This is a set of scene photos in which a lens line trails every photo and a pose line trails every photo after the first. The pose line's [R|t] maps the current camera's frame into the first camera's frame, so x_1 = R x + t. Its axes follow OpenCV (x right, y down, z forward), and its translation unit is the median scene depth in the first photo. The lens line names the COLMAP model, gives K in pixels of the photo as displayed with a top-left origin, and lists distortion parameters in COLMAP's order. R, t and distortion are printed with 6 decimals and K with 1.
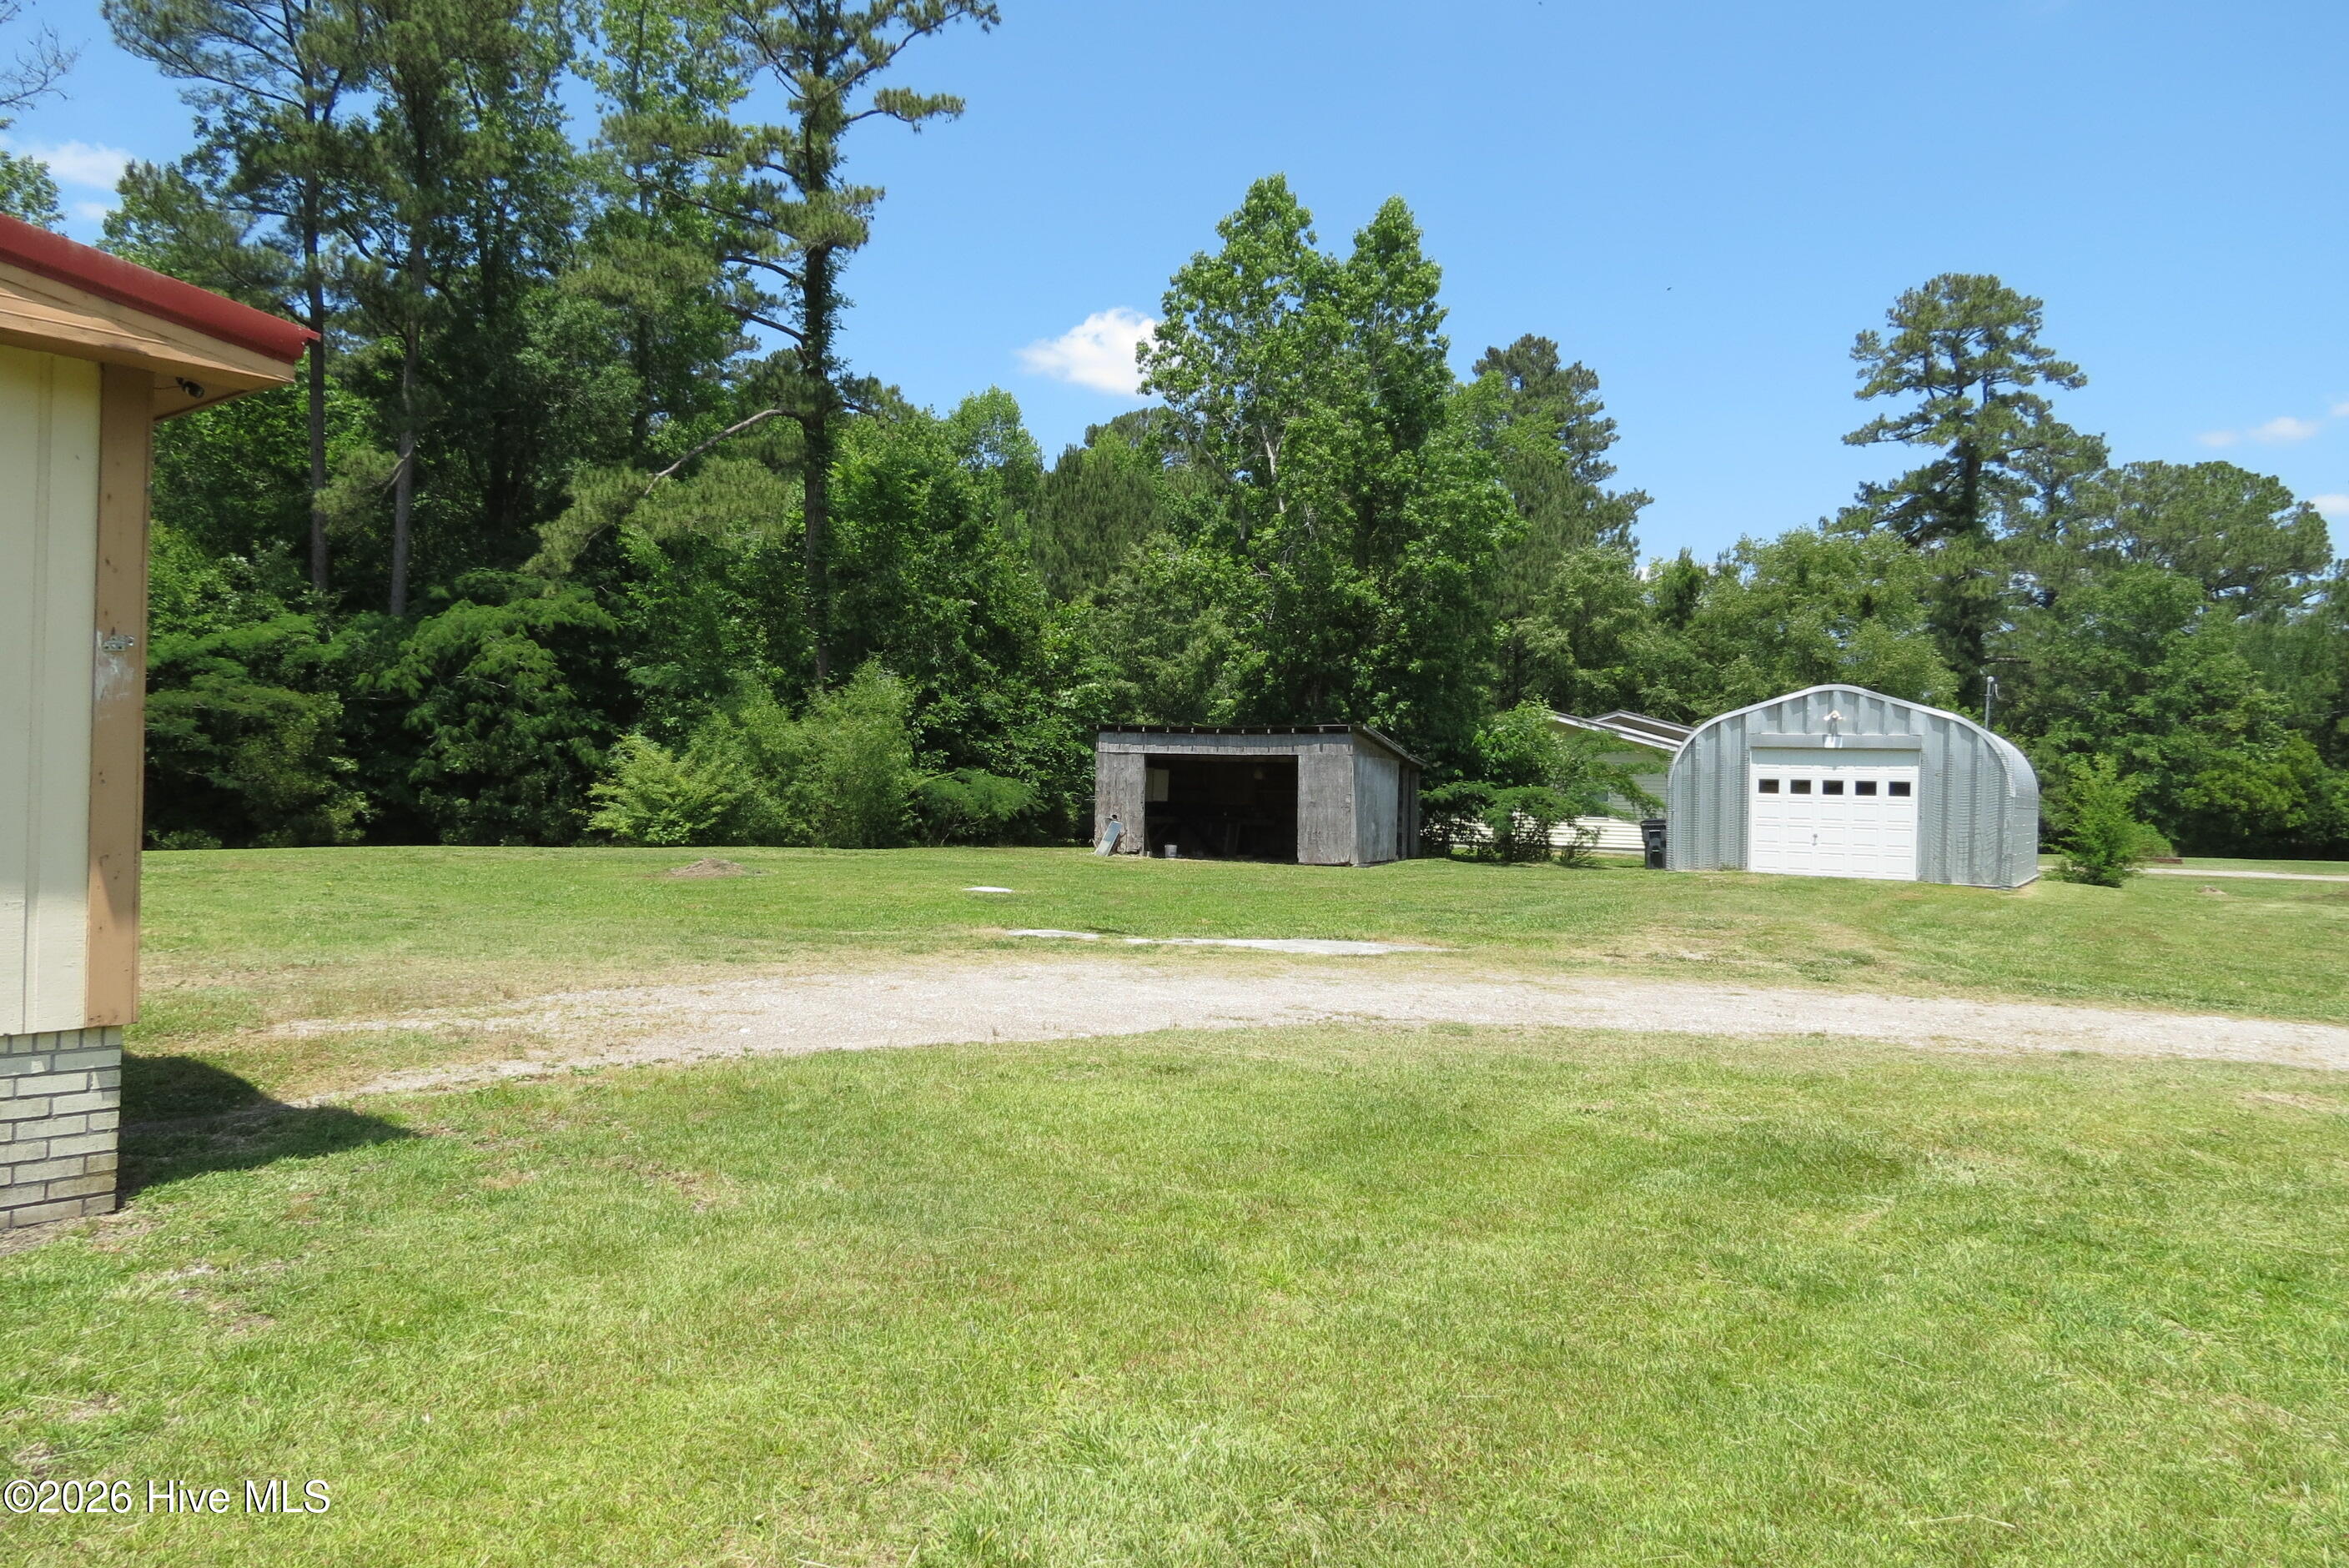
lens RADIAL K [[1665.0, 0, 1172.4], [0, 1665.0, 779.5], [0, 0, 1]] dist [-0.024931, 0.003507]
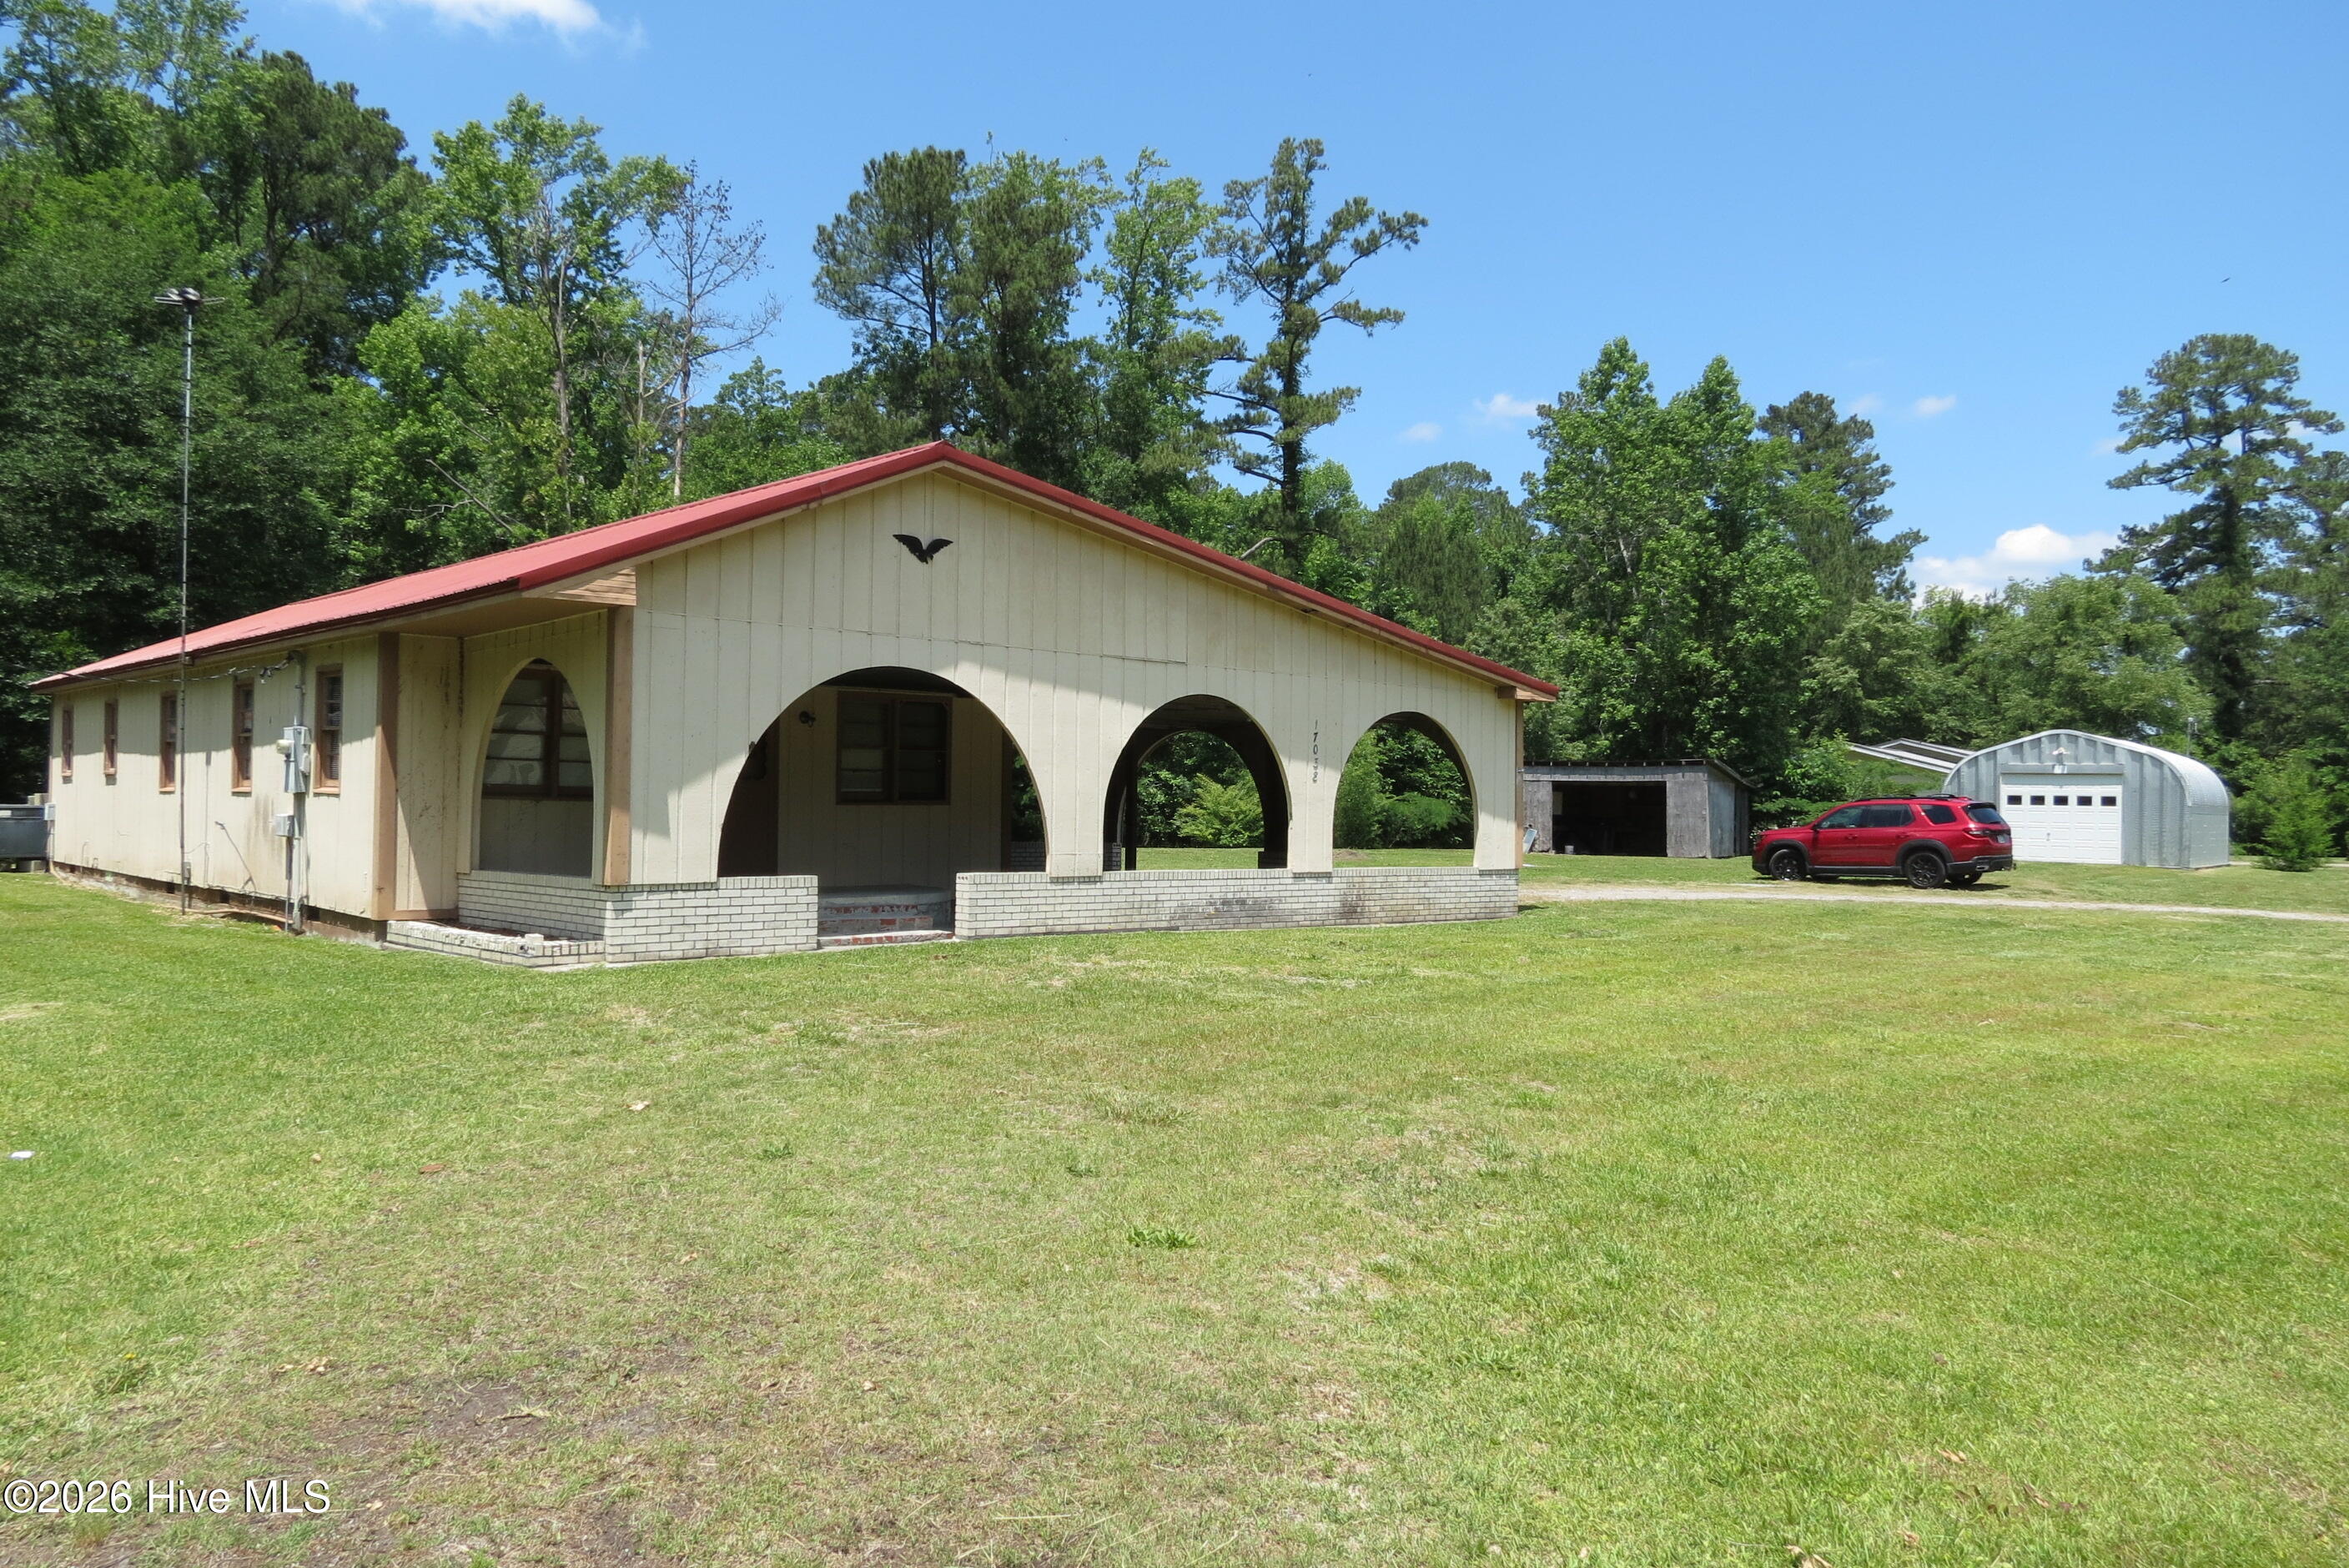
lens RADIAL K [[1741.5, 0, 1178.2], [0, 1741.5, 754.0], [0, 0, 1]] dist [0.009008, 0.004267]
pose [[0.991812, -0.013169, -0.127027, -0.087886], [0.010065, 0.999636, -0.025049, -0.002793], [0.127311, 0.023565, 0.991583, -0.312130]]
